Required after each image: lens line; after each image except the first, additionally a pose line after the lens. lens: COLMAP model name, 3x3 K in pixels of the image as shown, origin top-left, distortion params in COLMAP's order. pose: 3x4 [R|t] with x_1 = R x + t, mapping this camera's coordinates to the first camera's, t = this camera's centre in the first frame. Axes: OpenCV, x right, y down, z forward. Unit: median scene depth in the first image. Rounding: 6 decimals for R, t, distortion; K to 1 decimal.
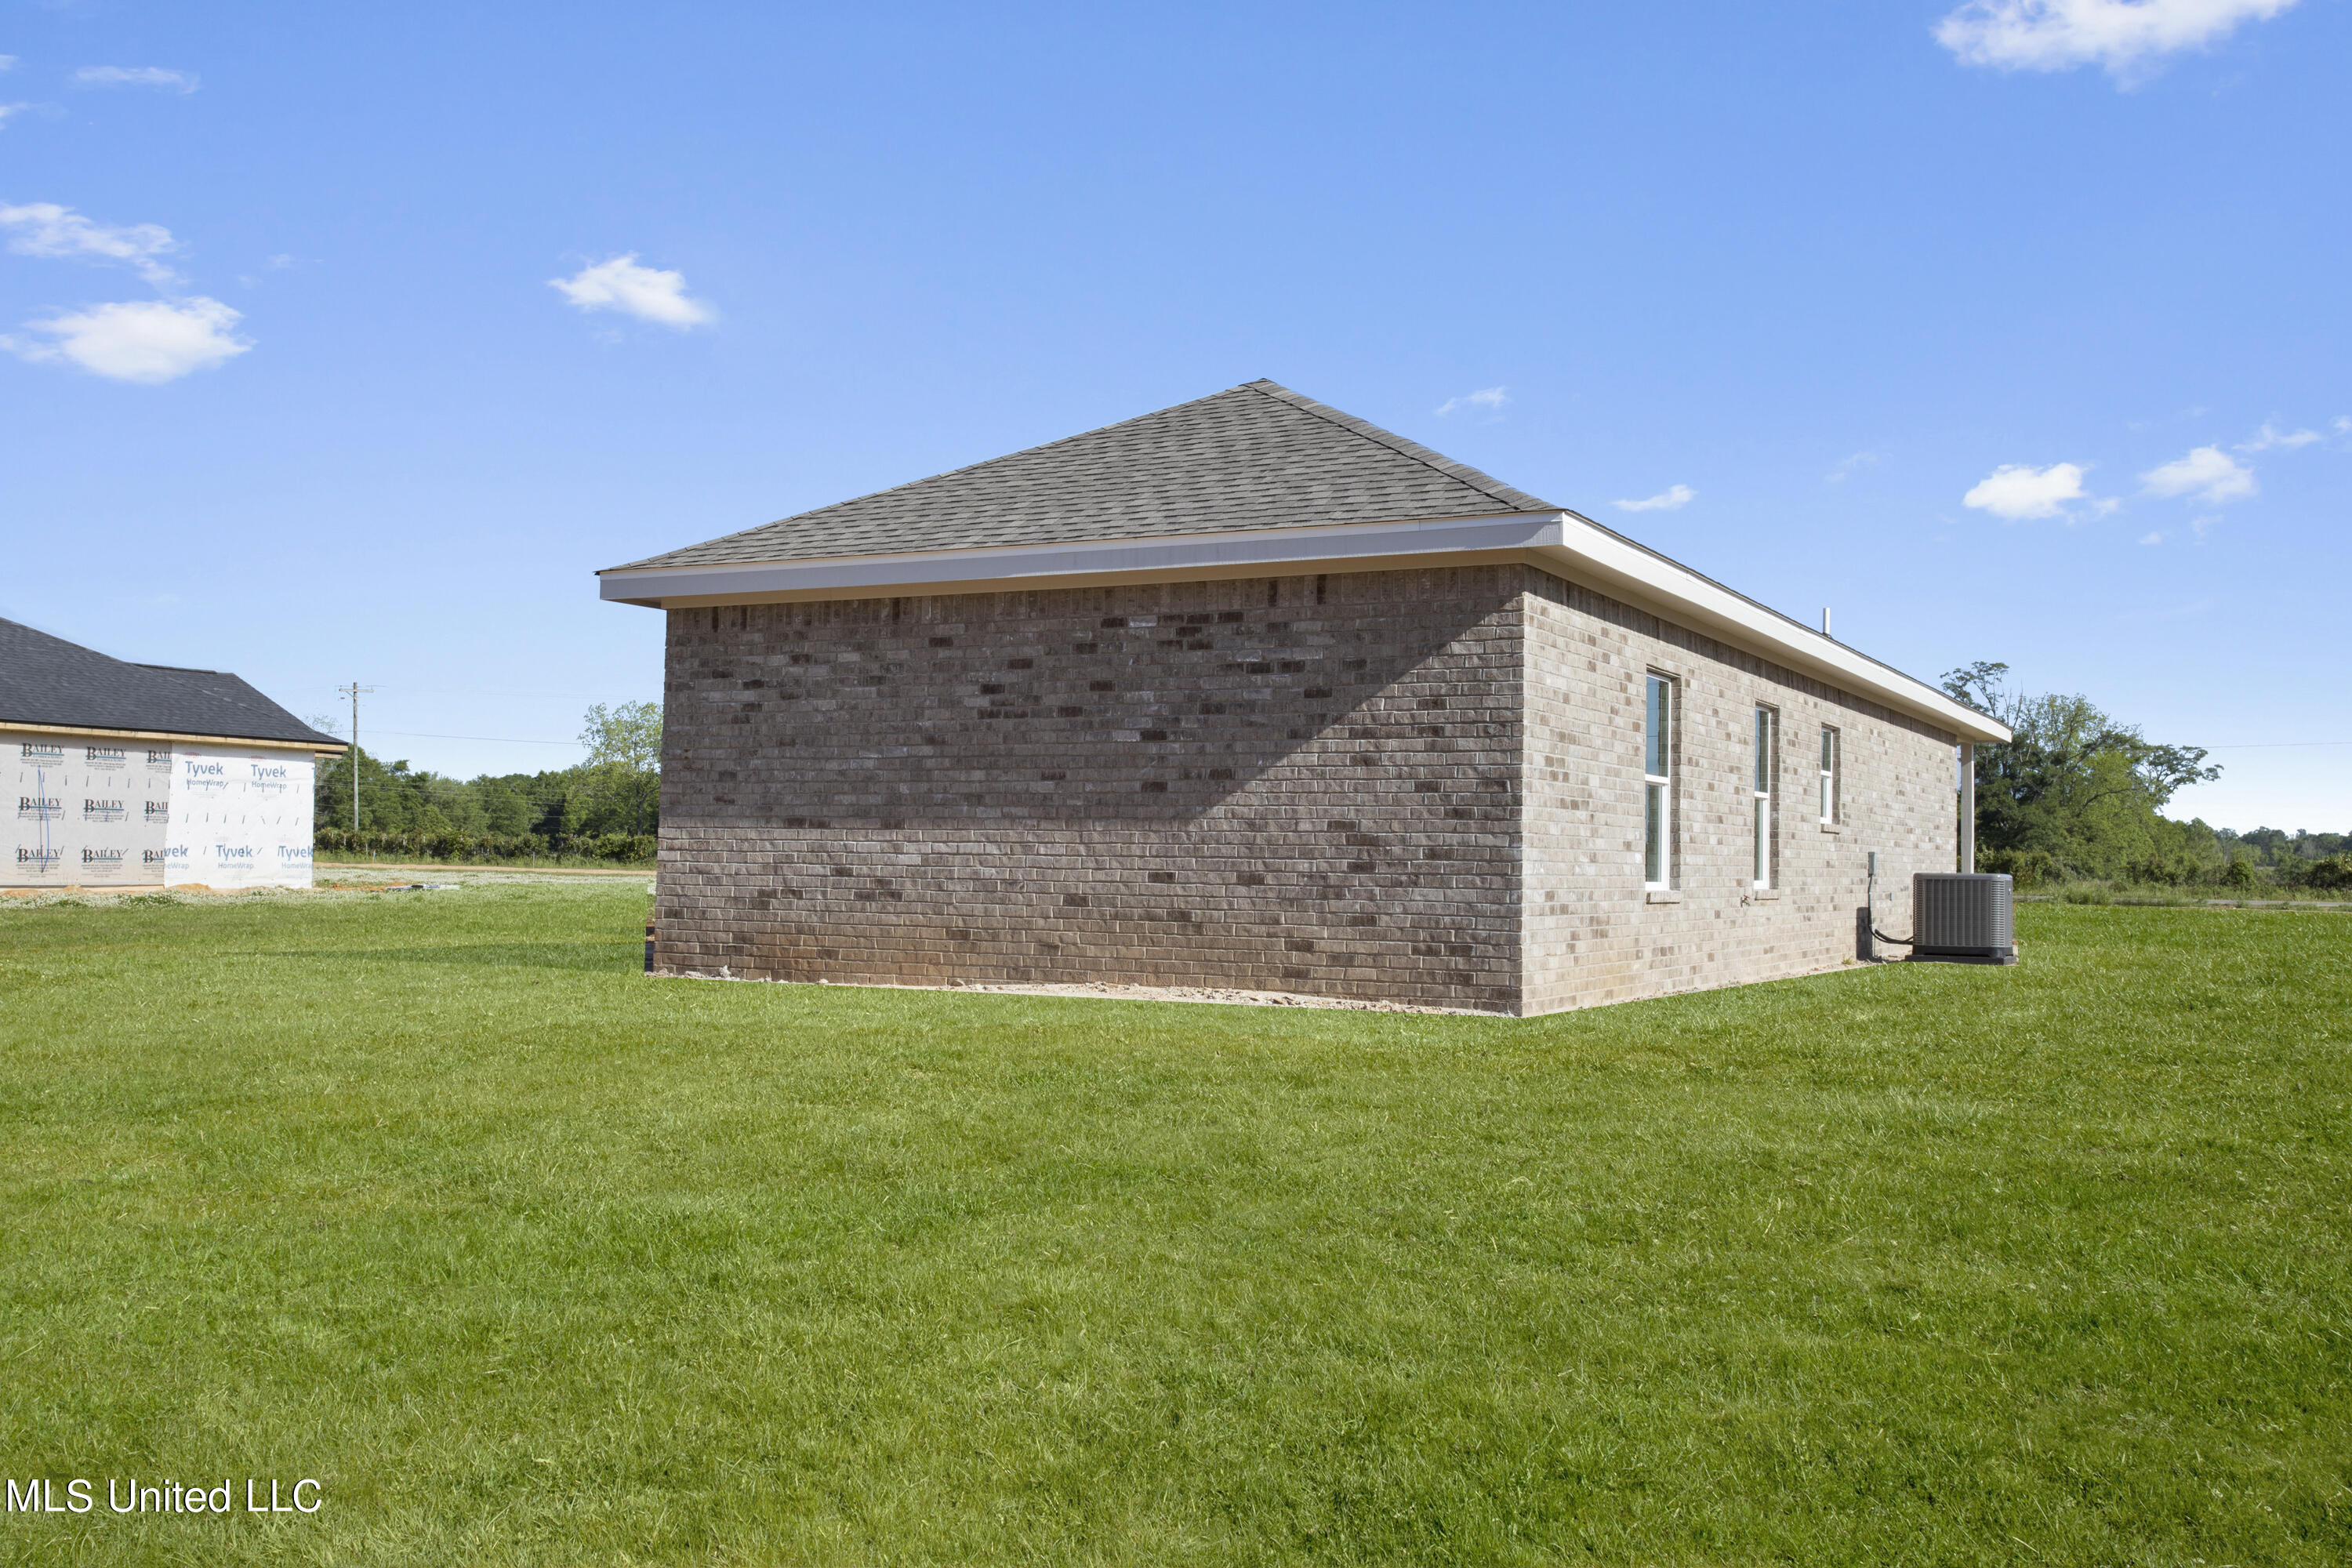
lens RADIAL K [[2214.0, 0, 1178.2], [0, 2214.0, 736.1], [0, 0, 1]] dist [-0.003090, 0.010560]
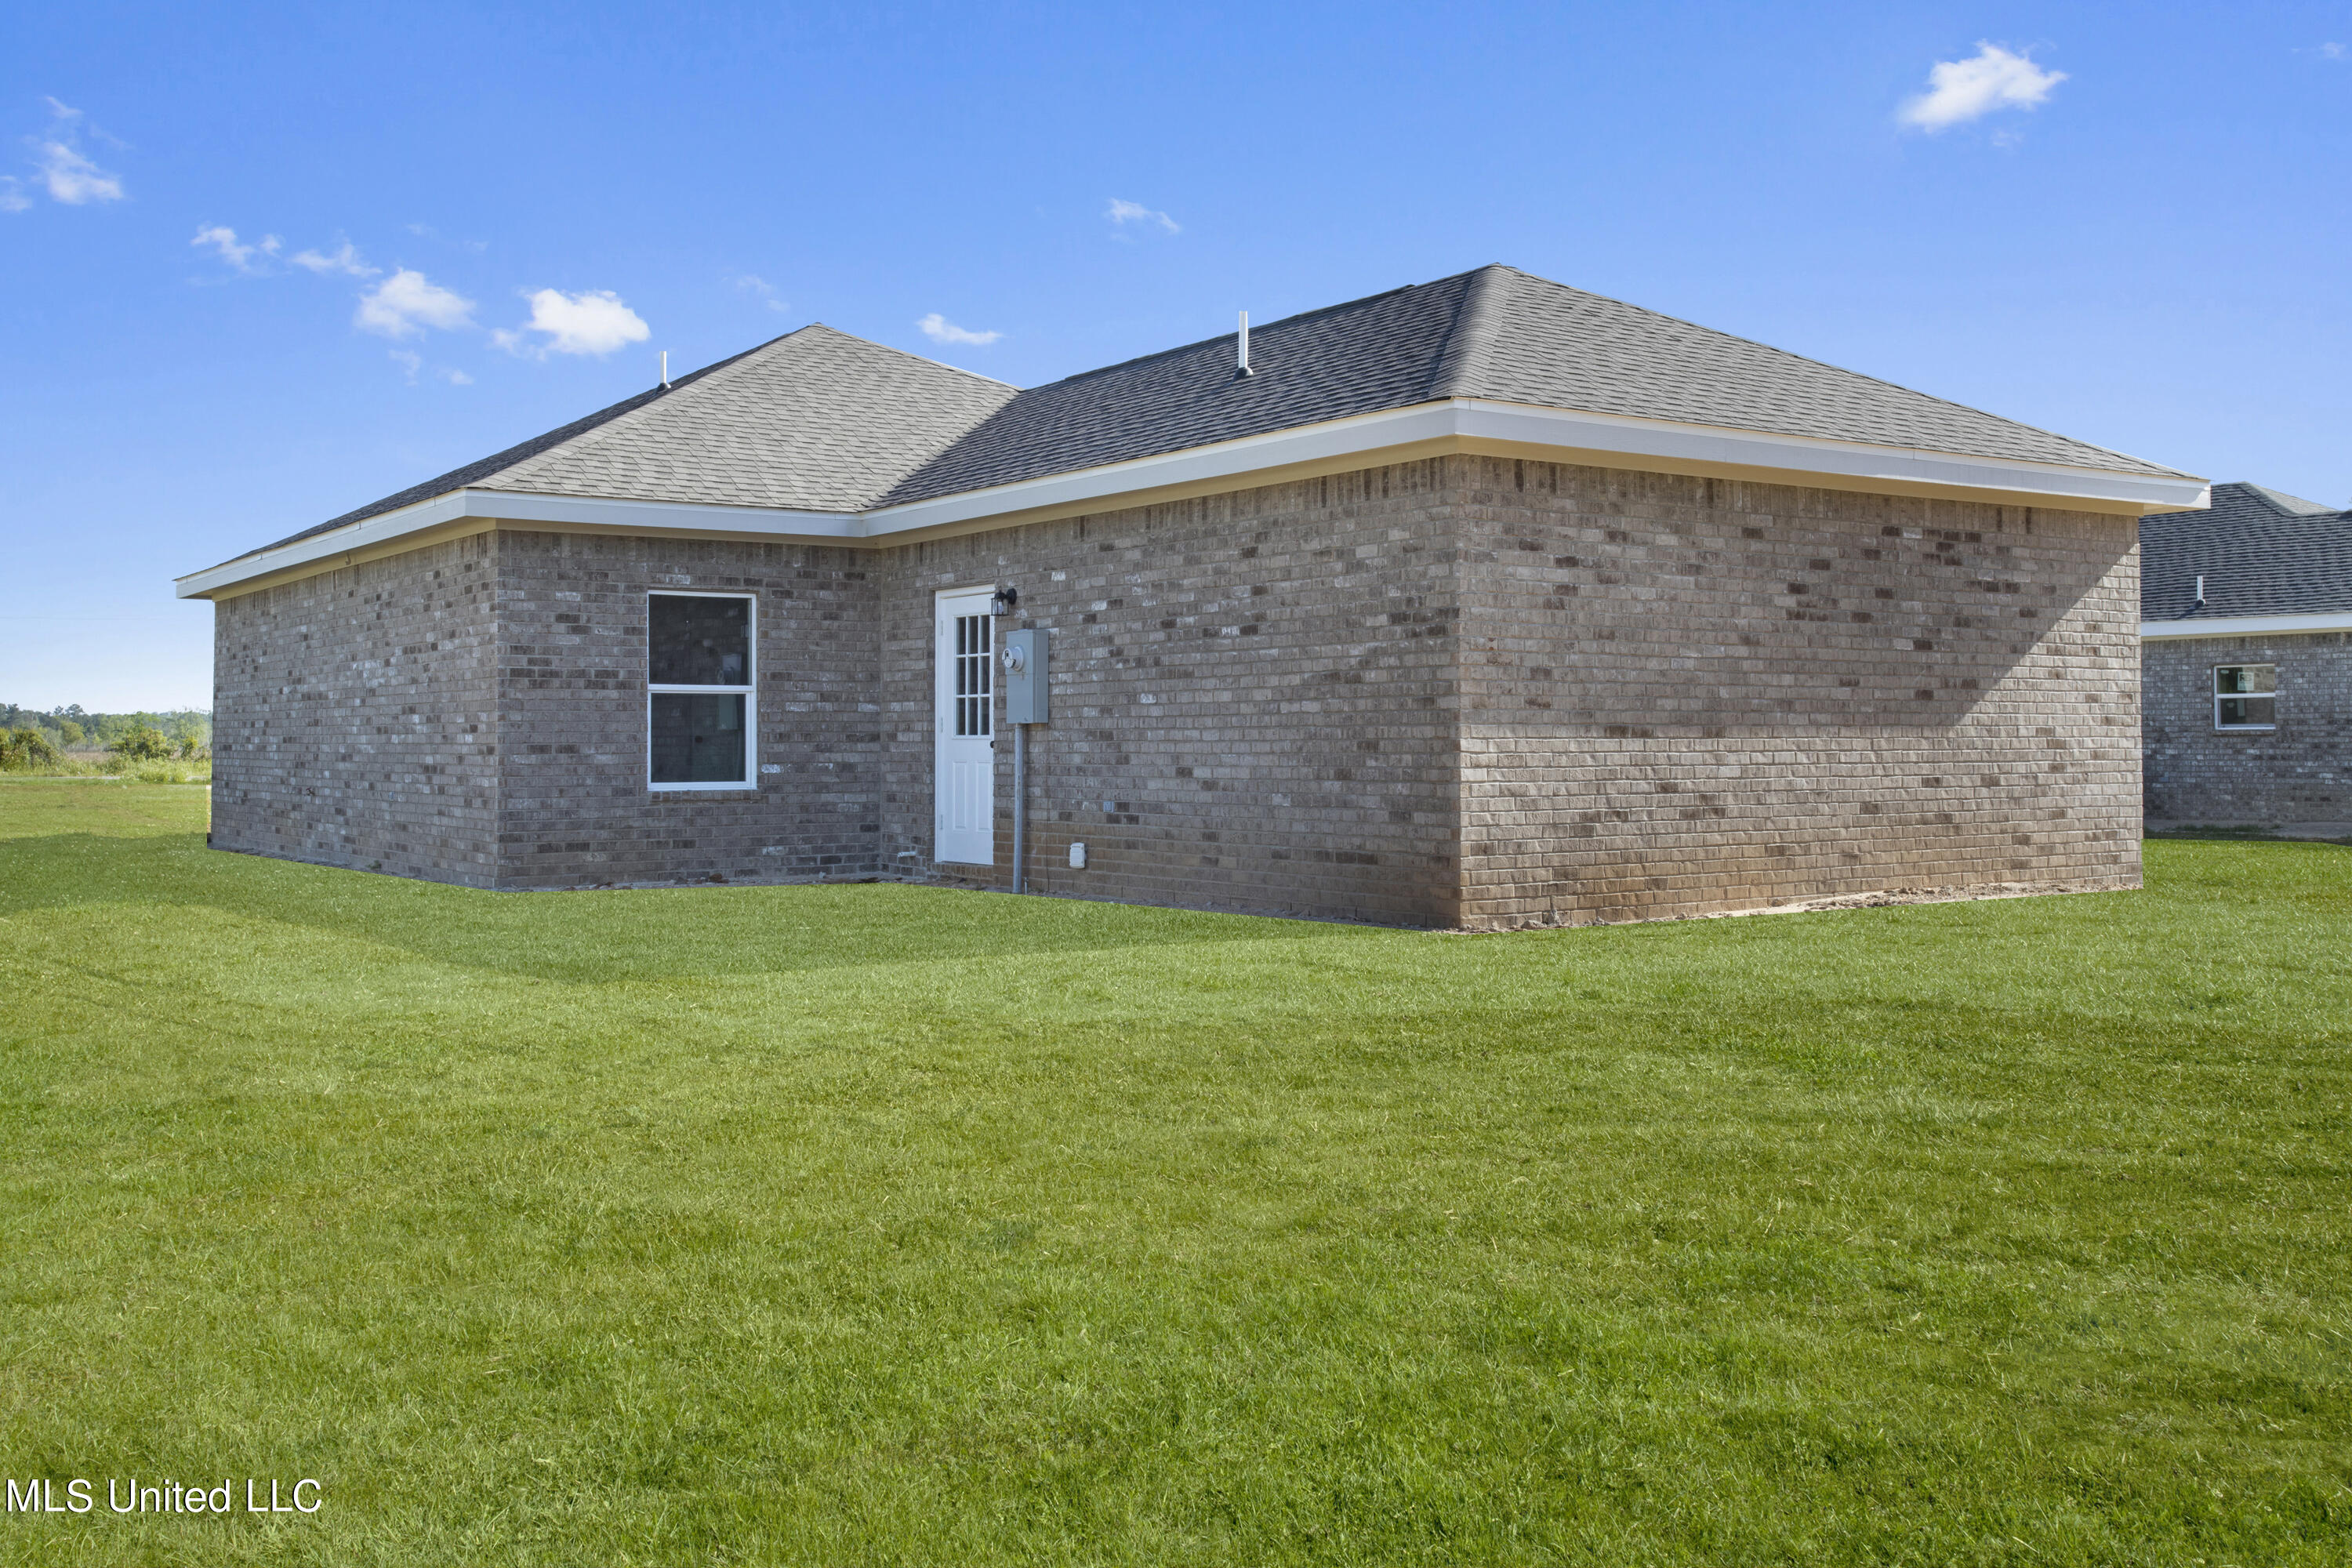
lens RADIAL K [[2214.0, 0, 1178.2], [0, 2214.0, 736.1], [0, 0, 1]] dist [-0.003090, 0.010560]
pose [[0.467255, -0.001629, 0.884121, -1.029880], [-0.026745, 0.999515, 0.015977, 0.033137], [-0.883718, -0.031111, 0.466984, 0.782892]]
